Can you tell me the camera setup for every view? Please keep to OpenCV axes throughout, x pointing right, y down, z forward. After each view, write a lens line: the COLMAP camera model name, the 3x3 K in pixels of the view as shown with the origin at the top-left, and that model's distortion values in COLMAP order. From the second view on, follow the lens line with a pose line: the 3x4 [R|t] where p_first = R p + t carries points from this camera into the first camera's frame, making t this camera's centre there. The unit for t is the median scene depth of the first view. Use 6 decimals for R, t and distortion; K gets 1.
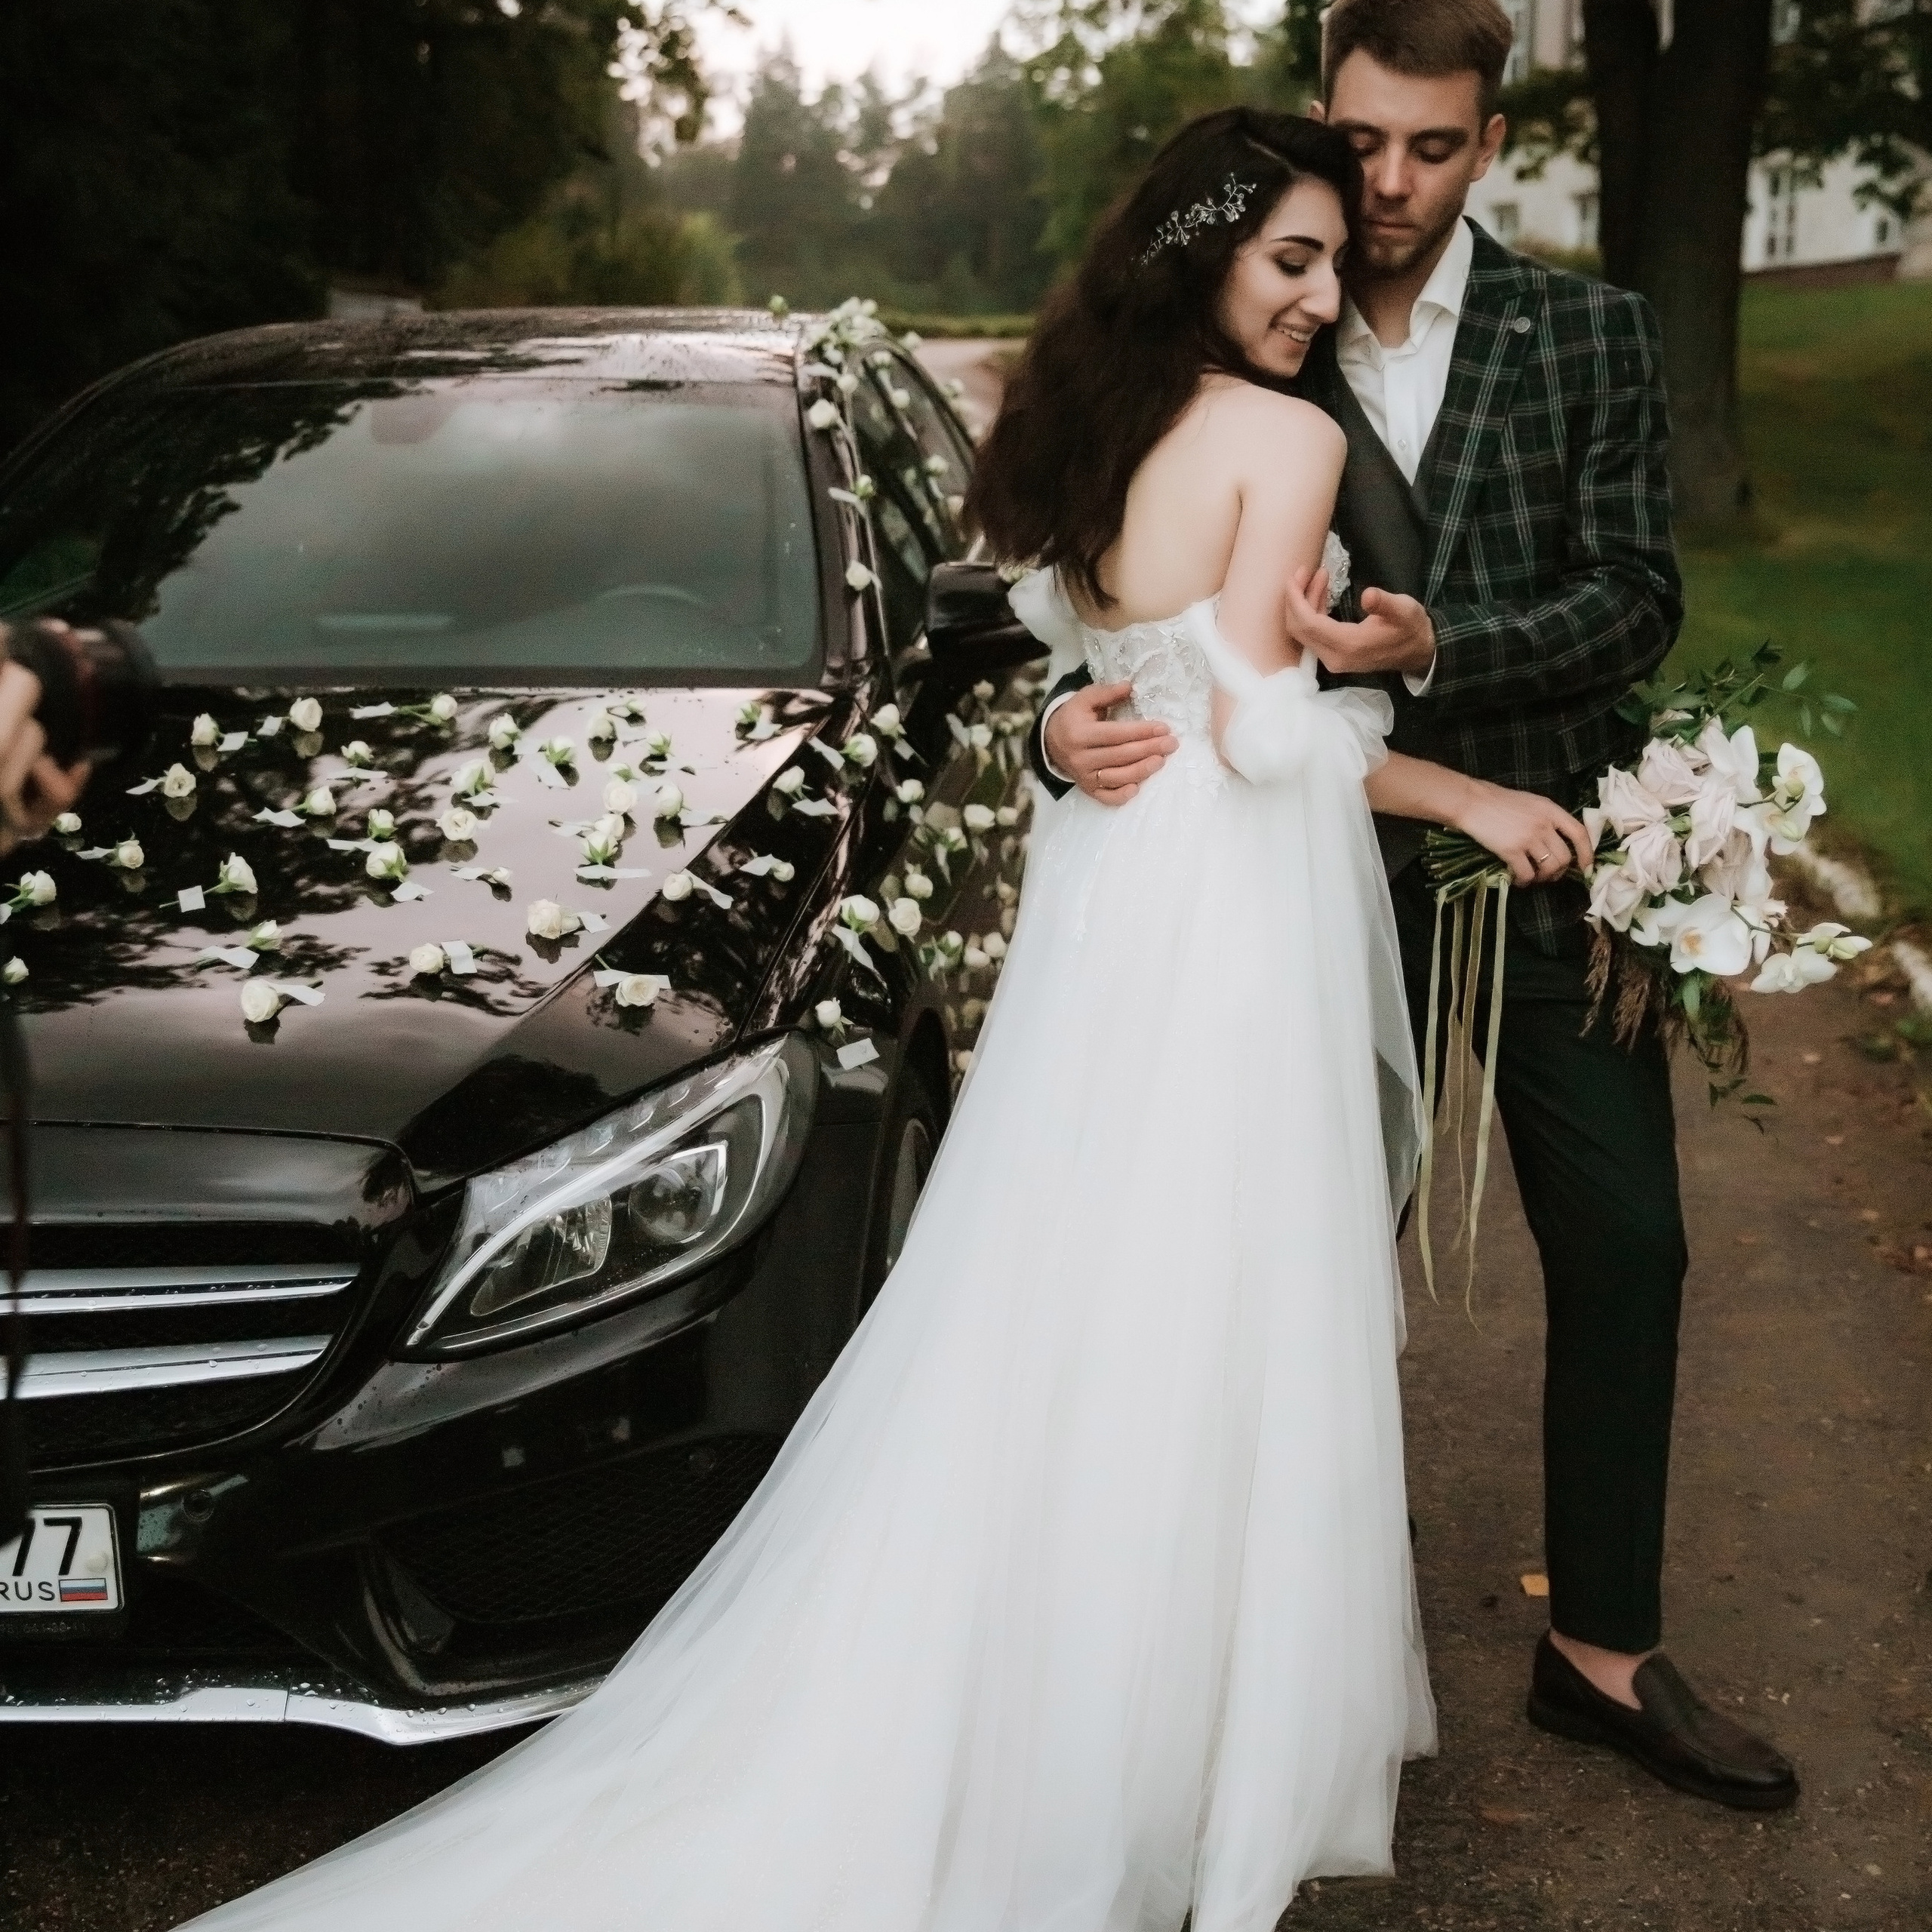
lens RADIAL K [[2702.9, 0, 892.2], [0, 2702.9, 959.2], [0, 0, 1]] dist [-0.032724, 0.079350]
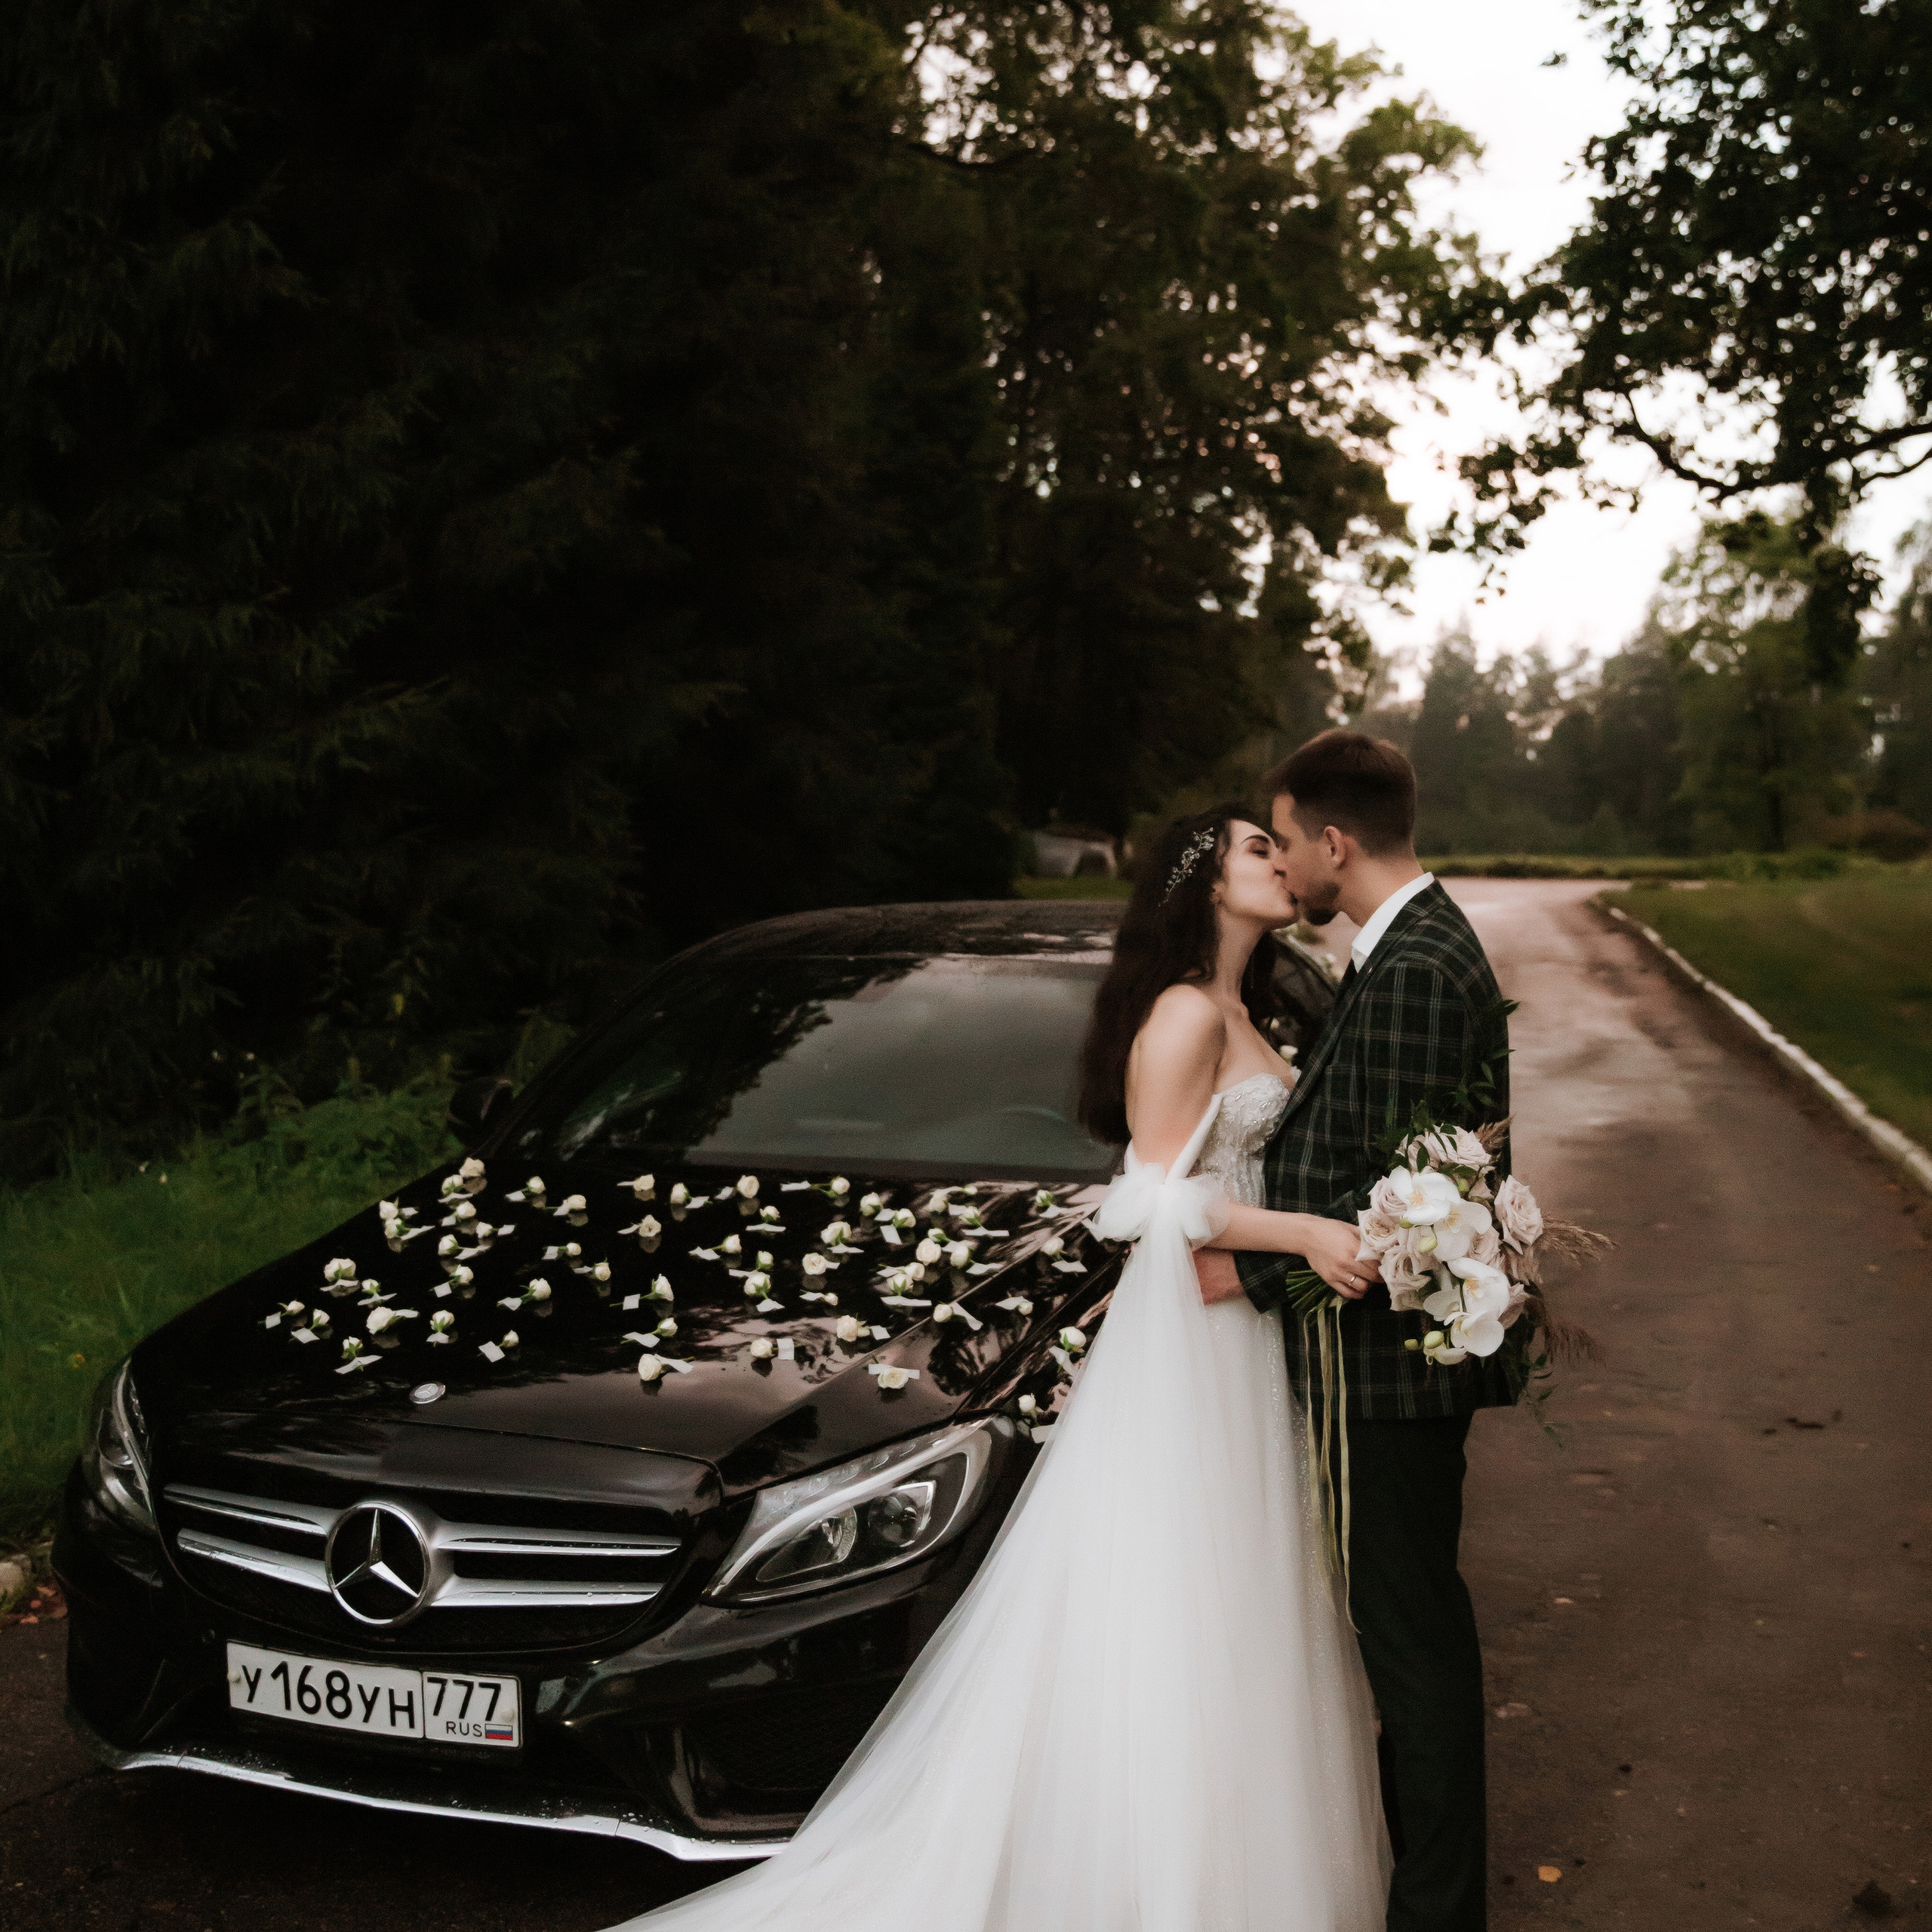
lens RADIAL K [[2435.4, 0, 966.0], [0, 2435.4, 966.0], [0, 0, 1]] dist [-0.056982, 0.083644]
pose [[0.968594, 0.021611, -0.247709, 0.239233], [-0.066342, 0.982564, -0.173686, 0.015928], [0.239636, 0.184664, 0.953139, -0.289423]]
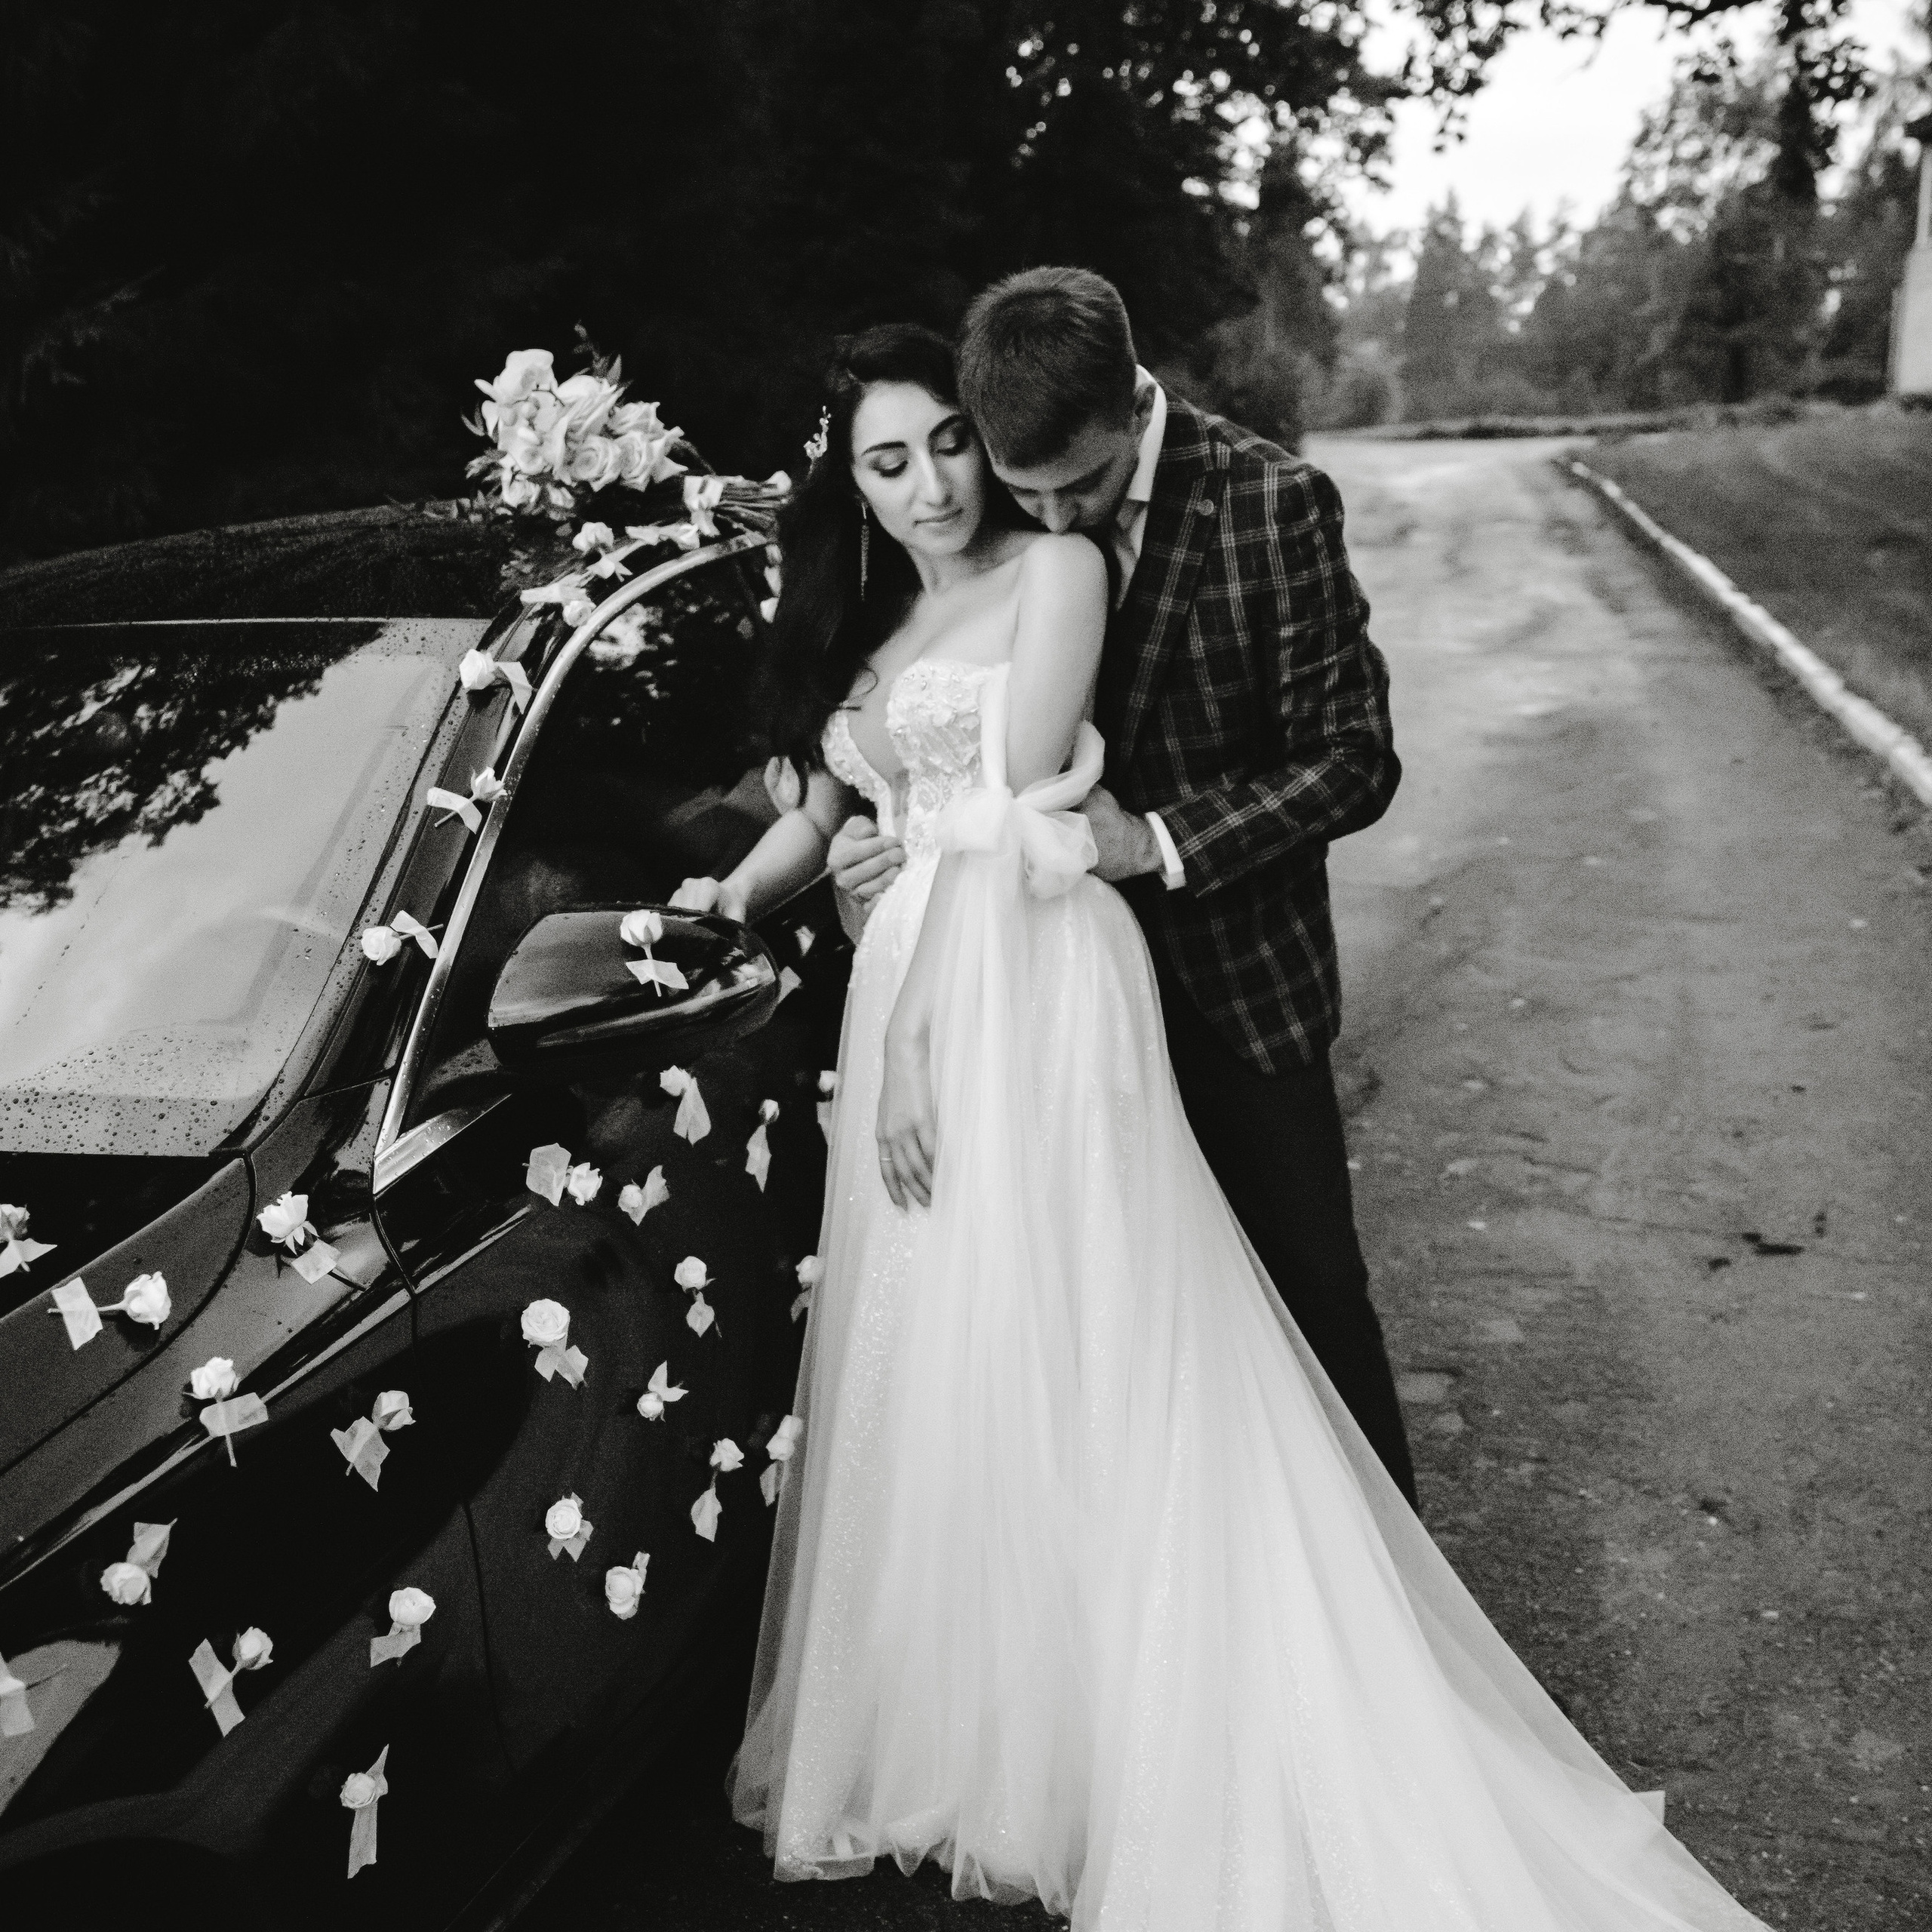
lens RADIAL K [[1988.8, 0, 966.2], [0, 1988.8, 994.4], [0, 0, 1]] dist [-0.120596, 0.137912]
pose [[0.957054, 0.036938, -0.287548, 0.303372], [-0.022898, 0.998383, 0.052038, -0.184890], [0.289005, -0.043219, 0.956352, 0.695692]]
